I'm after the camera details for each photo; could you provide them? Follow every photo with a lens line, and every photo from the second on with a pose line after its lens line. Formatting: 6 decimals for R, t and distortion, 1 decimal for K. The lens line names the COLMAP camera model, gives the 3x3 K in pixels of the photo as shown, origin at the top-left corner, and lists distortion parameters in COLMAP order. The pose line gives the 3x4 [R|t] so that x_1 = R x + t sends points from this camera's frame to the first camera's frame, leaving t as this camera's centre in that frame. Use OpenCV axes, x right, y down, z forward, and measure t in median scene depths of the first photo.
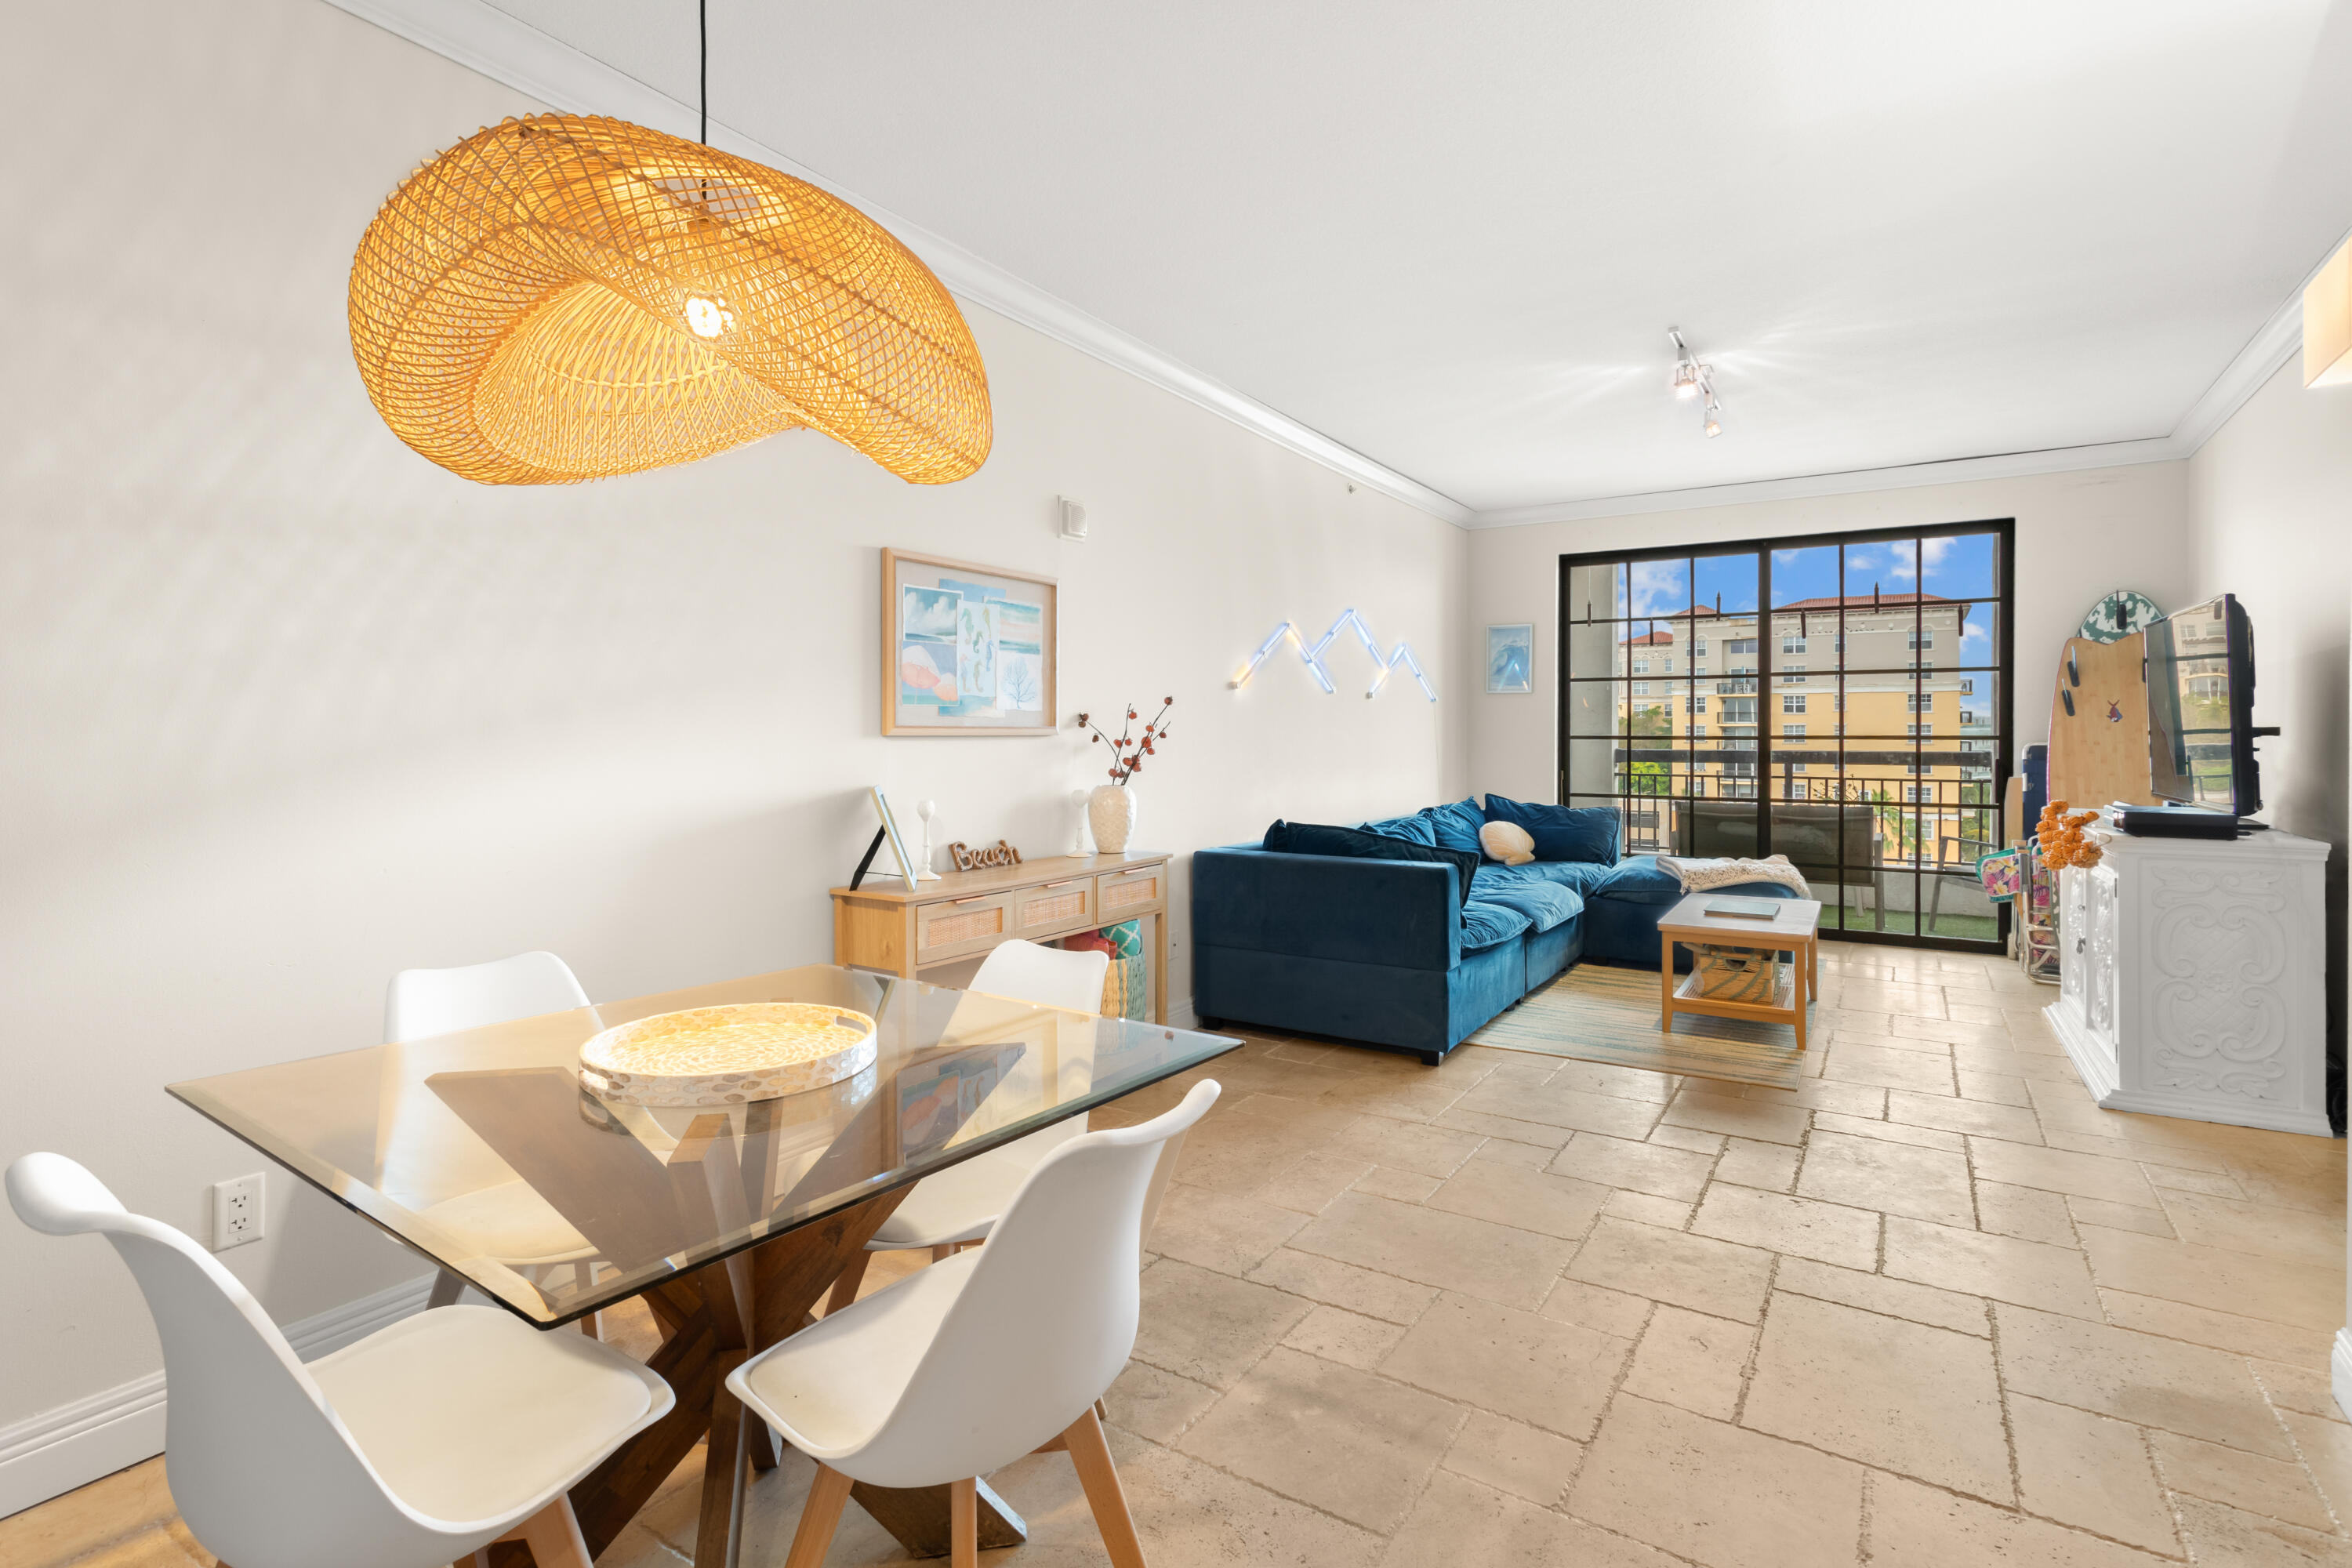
lens RADIAL K [[1132.0, 0, 1157.2], [0, 1132.0, 736.4], [0, 0, 1]] dist [-0.000315, 0.000625]
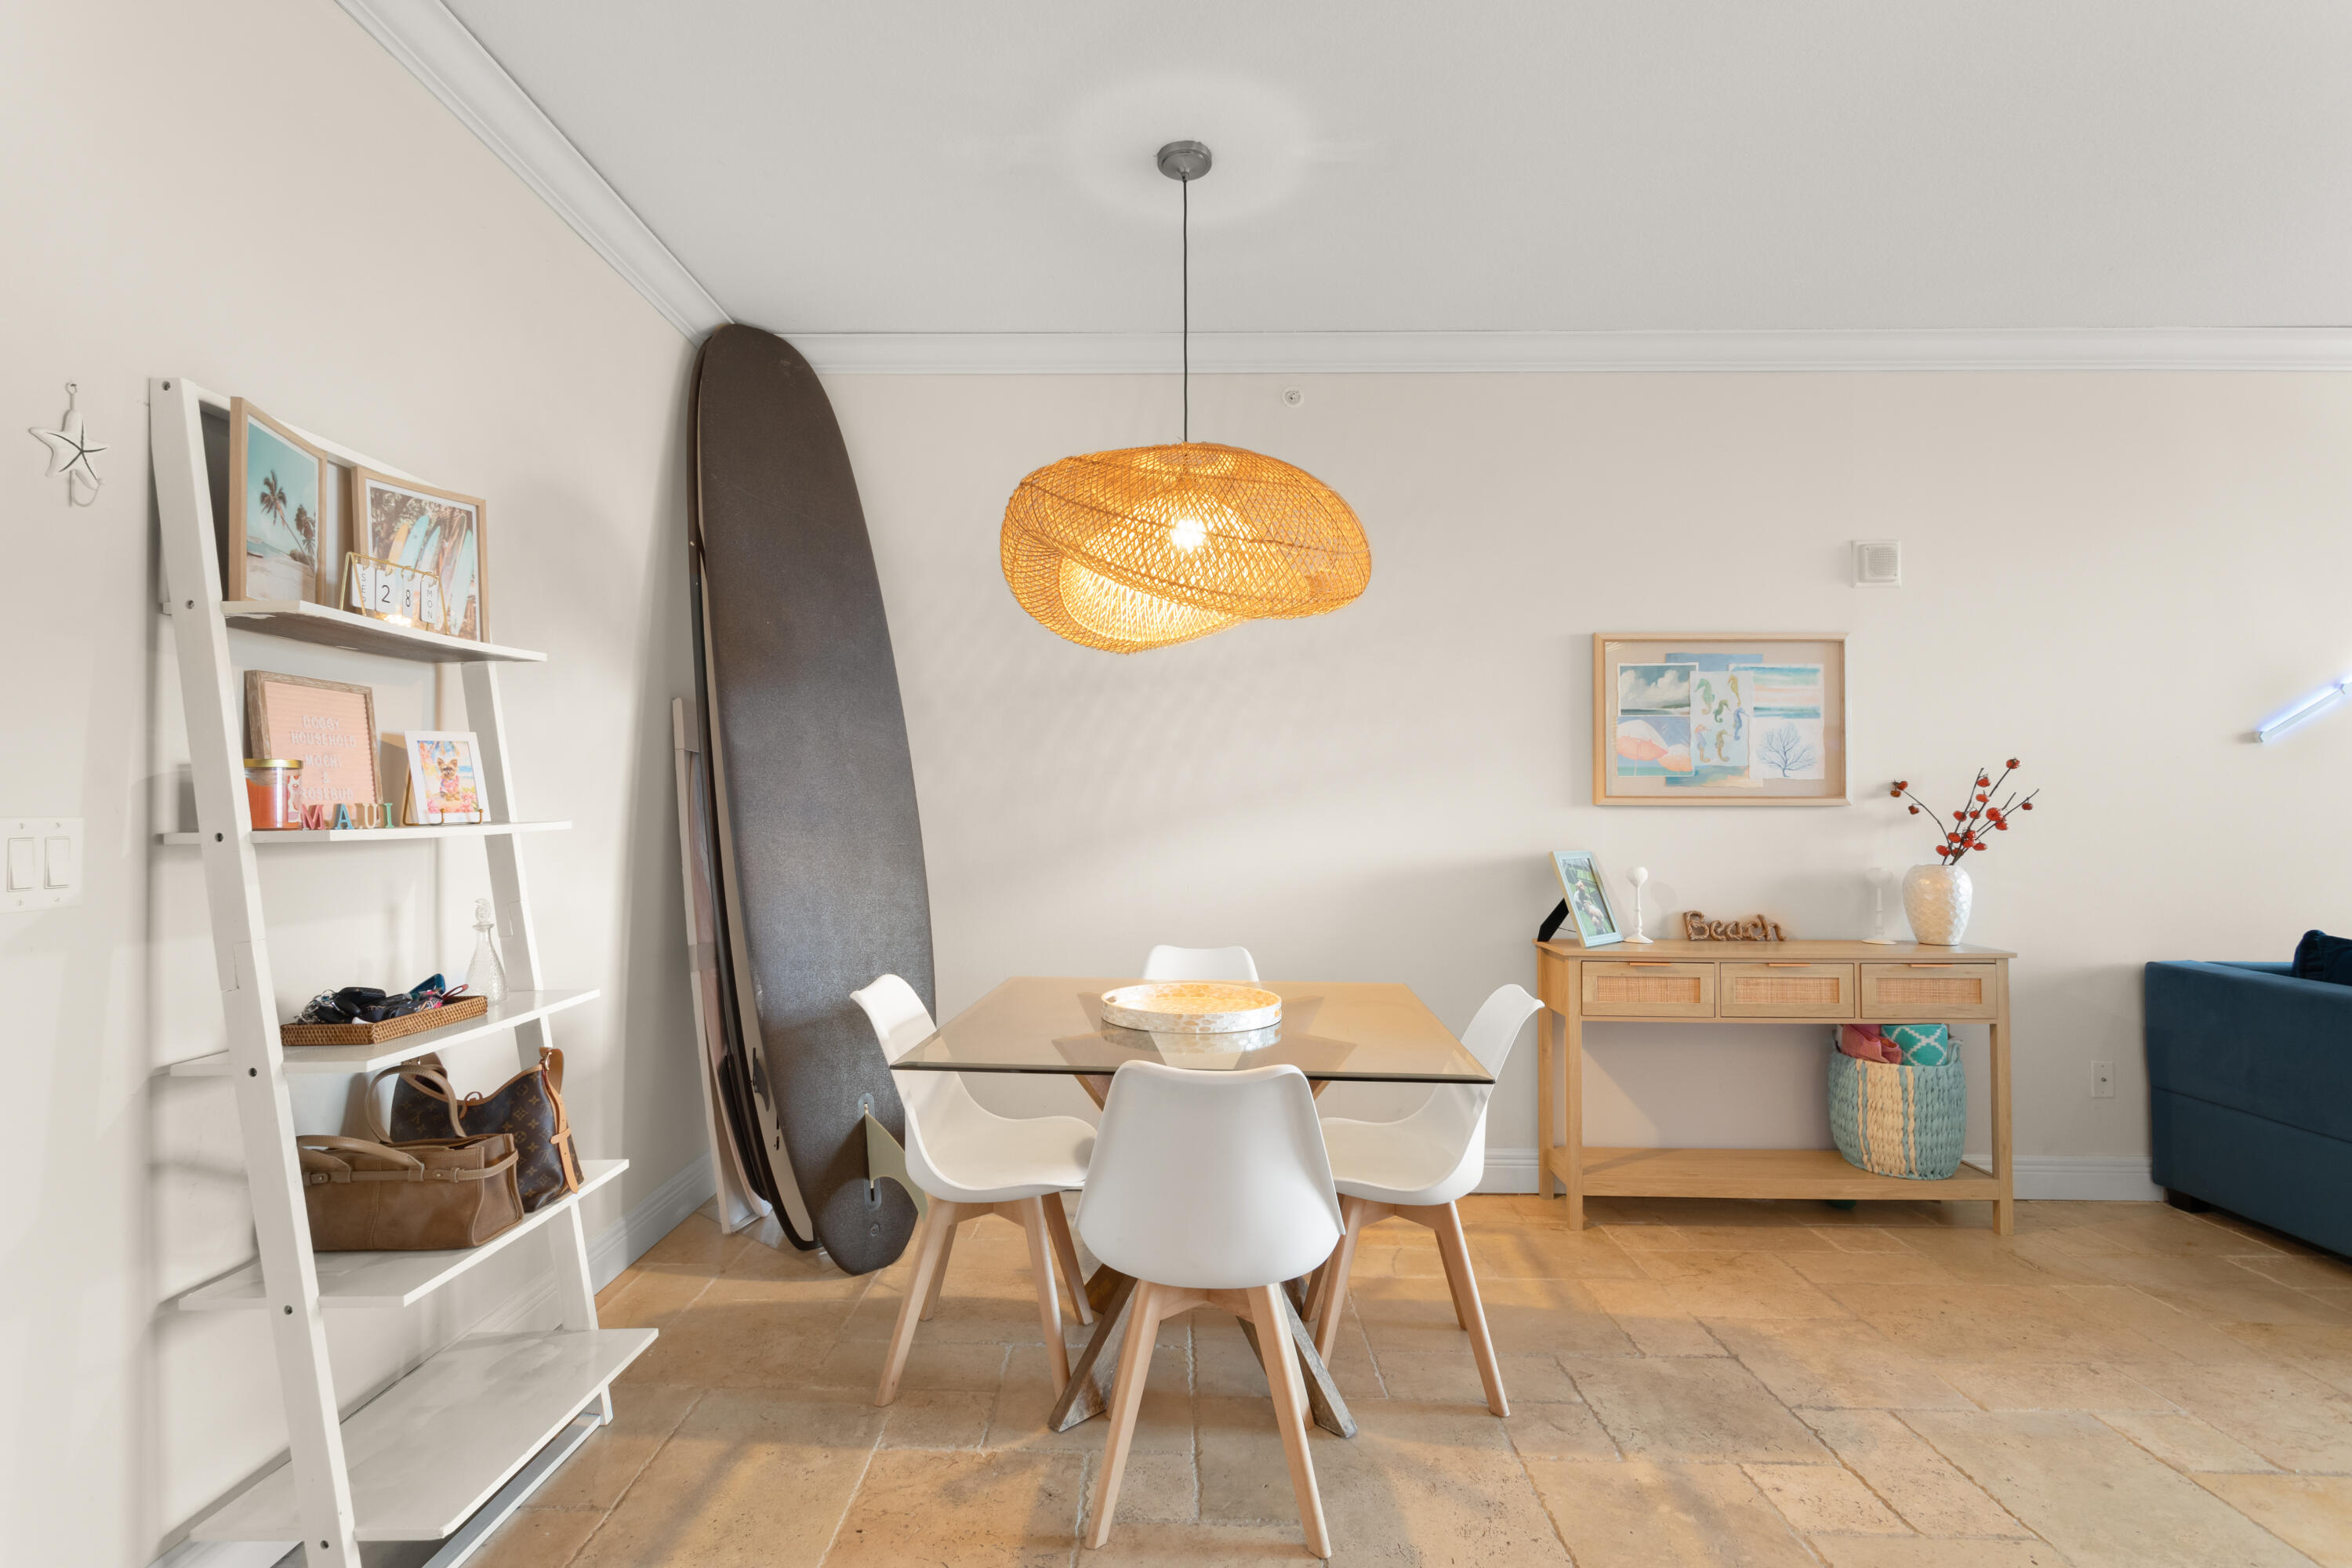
lens RADIAL K [[1110.2, 0, 1156.7], [0, 1110.2, 772.4], [0, 0, 1]] dist [0.000662, 0.000661]
pose [[0.536982, -0.018105, -0.843399, 0.254706], [-0.003425, 0.999715, -0.023641, -0.003249], [0.843587, 0.015584, 0.536767, 0.039951]]
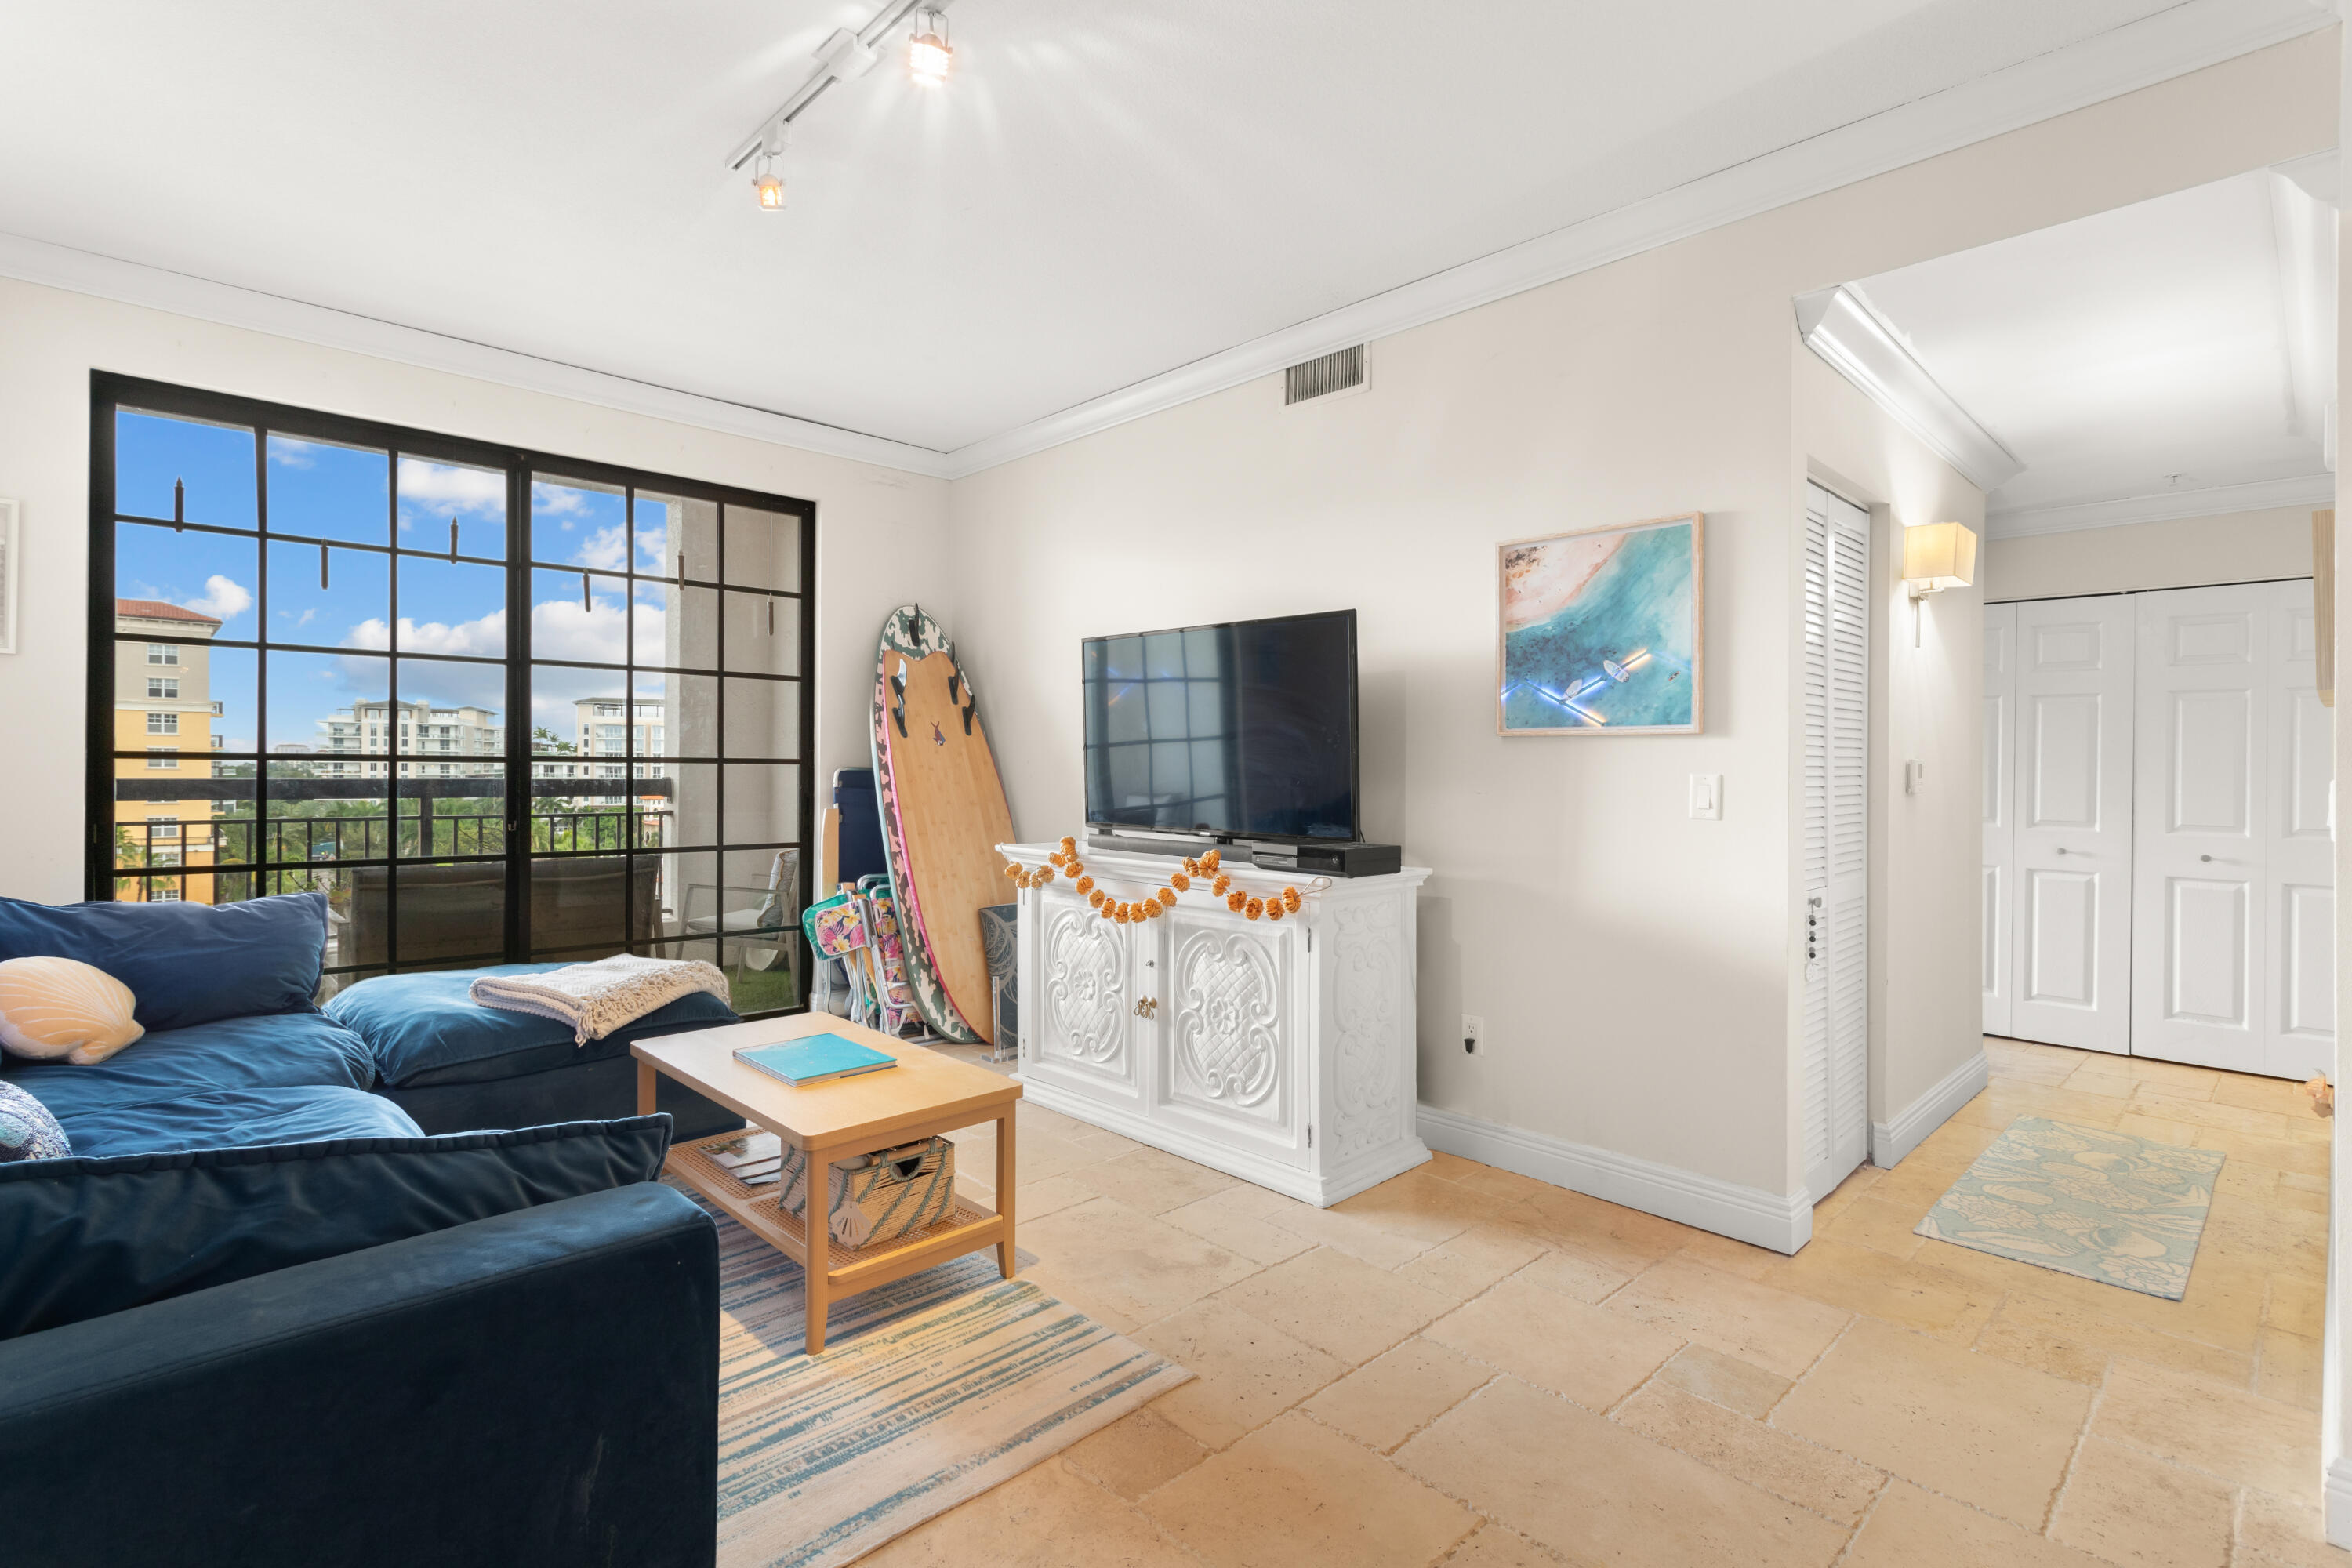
lens RADIAL K [[1104.4, 0, 1158.2], [0, 1104.4, 768.7], [0, 0, 1]] dist [-0.003304, -0.000579]
pose [[0.226394, 0.001329, 0.974035, 0.012454], [-0.007404, 0.999973, 0.000356, 0.004438], [-0.974008, -0.007293, 0.226398, 0.613350]]
